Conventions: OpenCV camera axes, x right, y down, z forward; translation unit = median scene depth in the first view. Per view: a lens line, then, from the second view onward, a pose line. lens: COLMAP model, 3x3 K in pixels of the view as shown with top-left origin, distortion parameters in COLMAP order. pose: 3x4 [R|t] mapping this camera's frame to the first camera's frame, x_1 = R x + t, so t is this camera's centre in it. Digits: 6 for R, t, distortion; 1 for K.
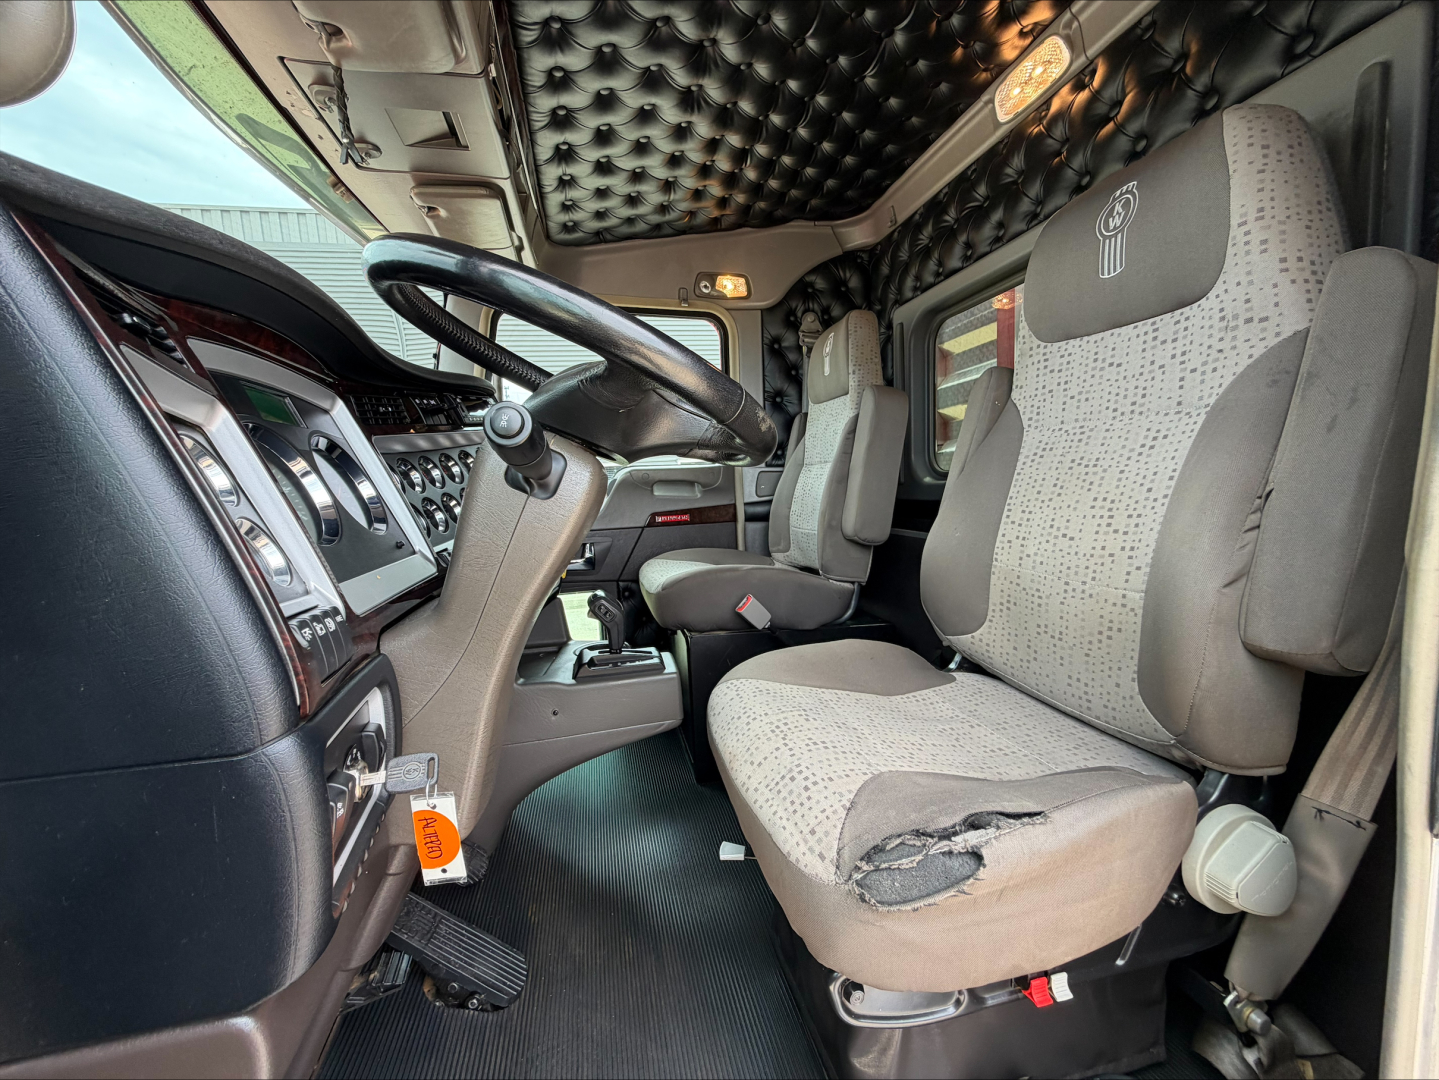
lens RADIAL K [[562.6, 0, 699.4], [0, 562.6, 535.0], [0, 0, 1]] dist [0.001159, 0.000037]
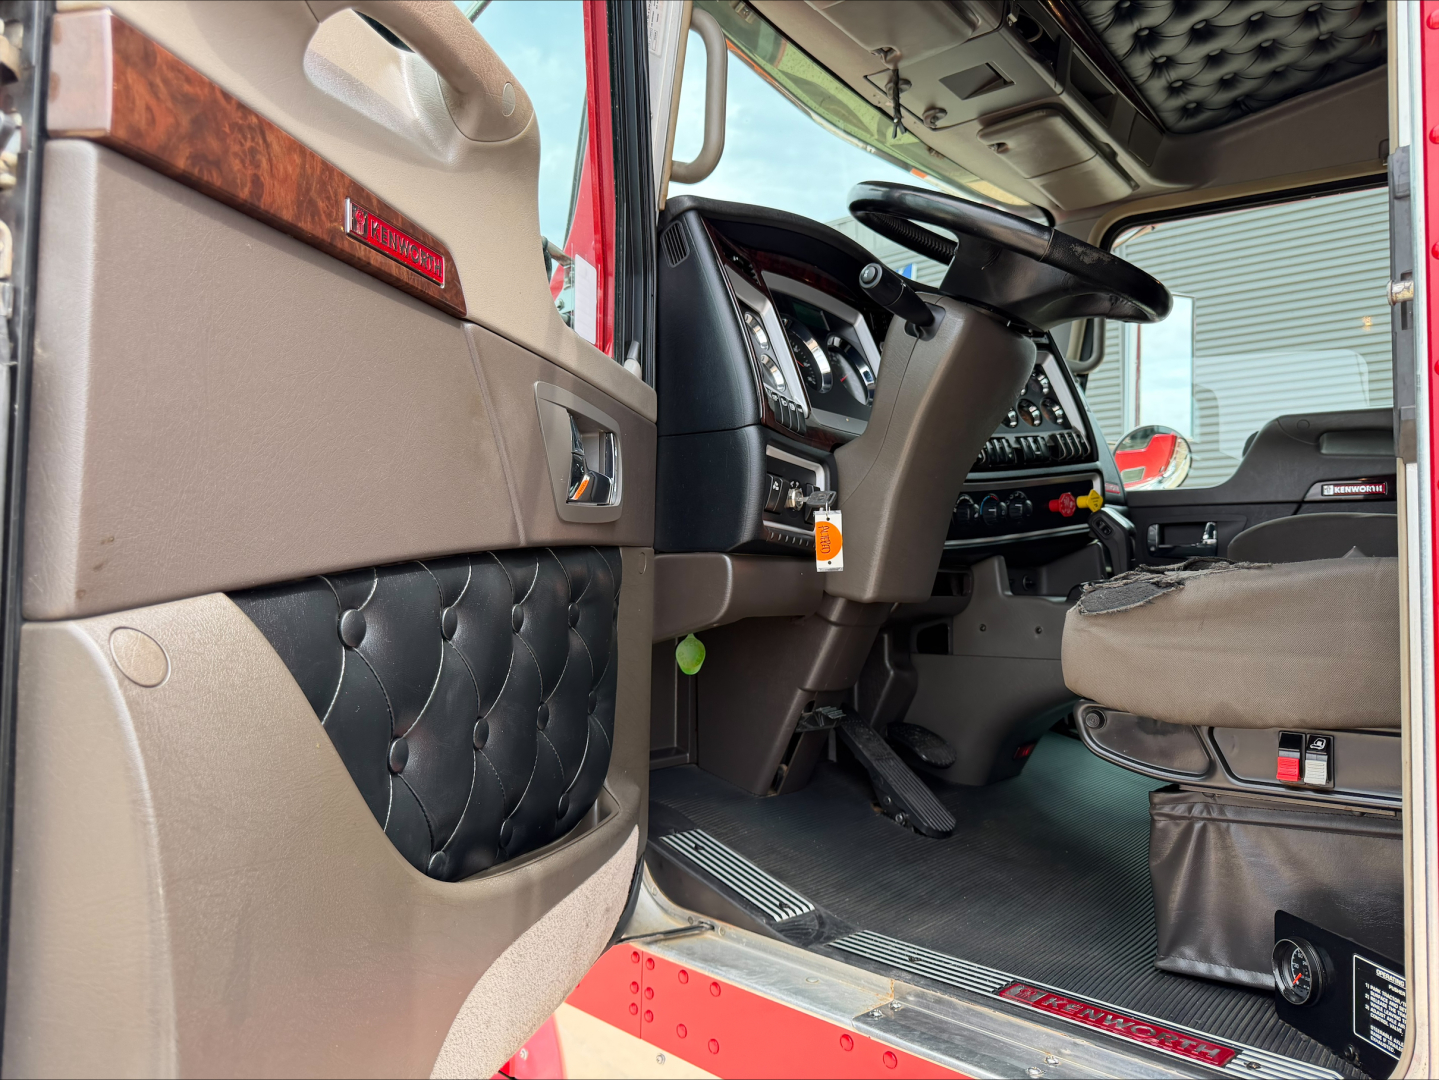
lens RADIAL K [[989.4, 0, 719.1], [0, 989.4, 531.0], [0, 0, 1]] dist [0.042304, -0.045788]
pose [[0.627524, 0.011760, -0.778509, 0.508867], [-0.116416, 0.990063, -0.078882, 0.252991], [0.769845, 0.140132, 0.622657, -0.335231]]
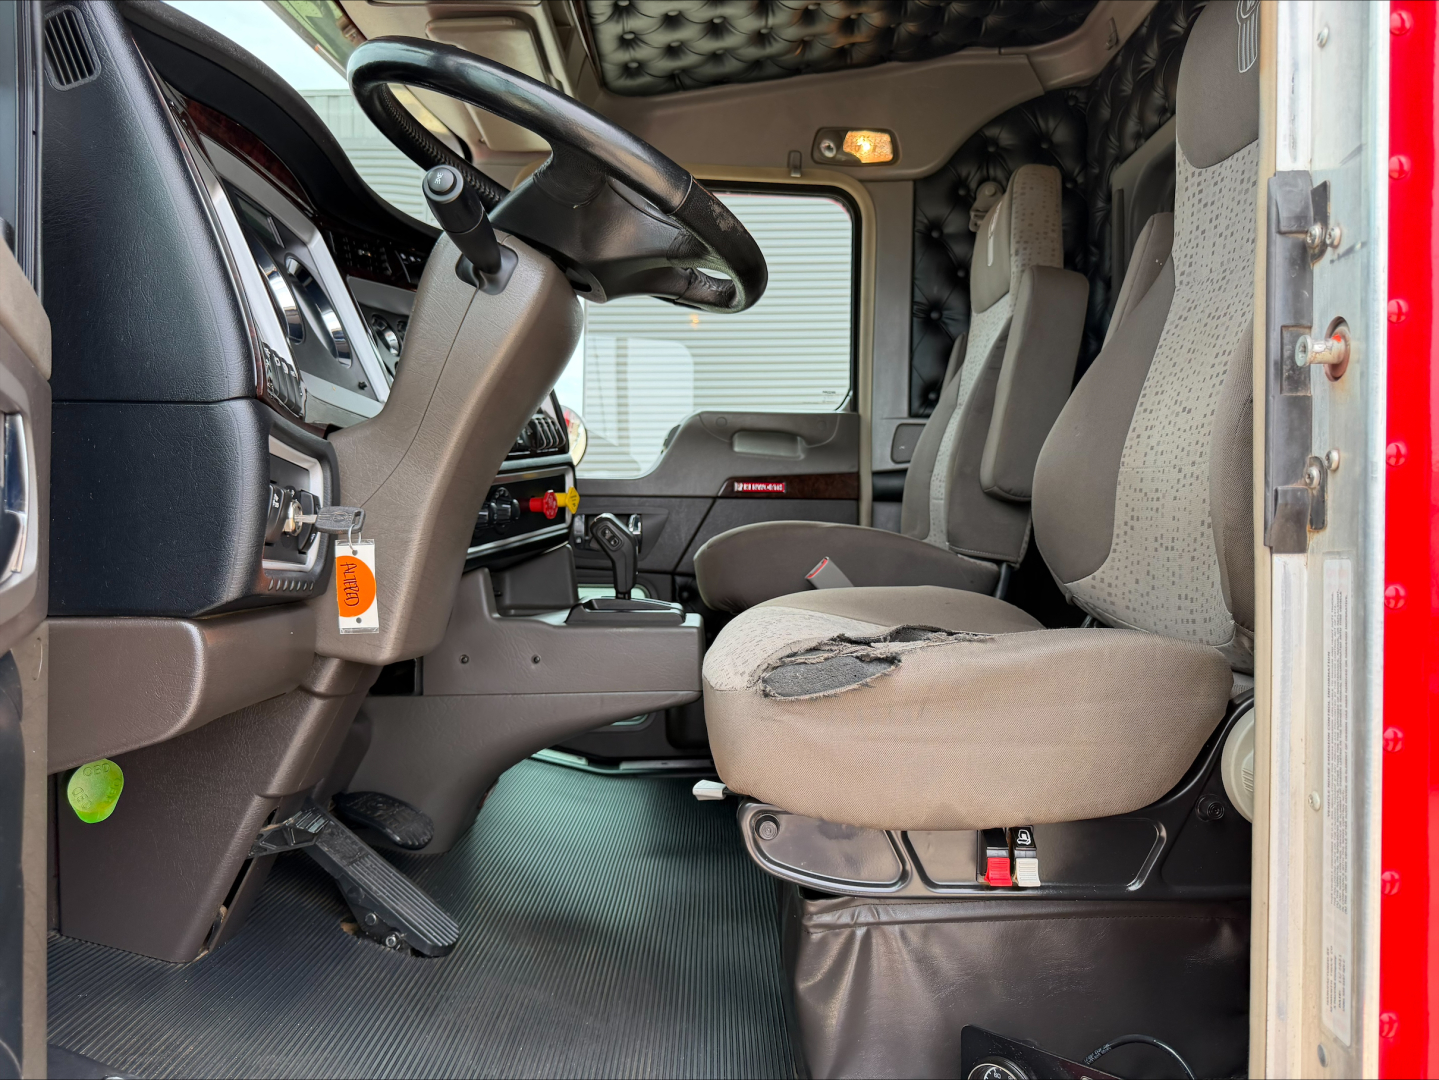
lens RADIAL K [[1000.7, 0, 695.2], [0, 1000.7, 545.7], [0, 0, 1]] dist [0.089670, -0.177566]
pose [[0.976153, 0.051404, -0.210909, 0.177300], [-0.069467, 0.994440, -0.079146, 0.186265], [0.205668, 0.091910, 0.974296, -0.230290]]
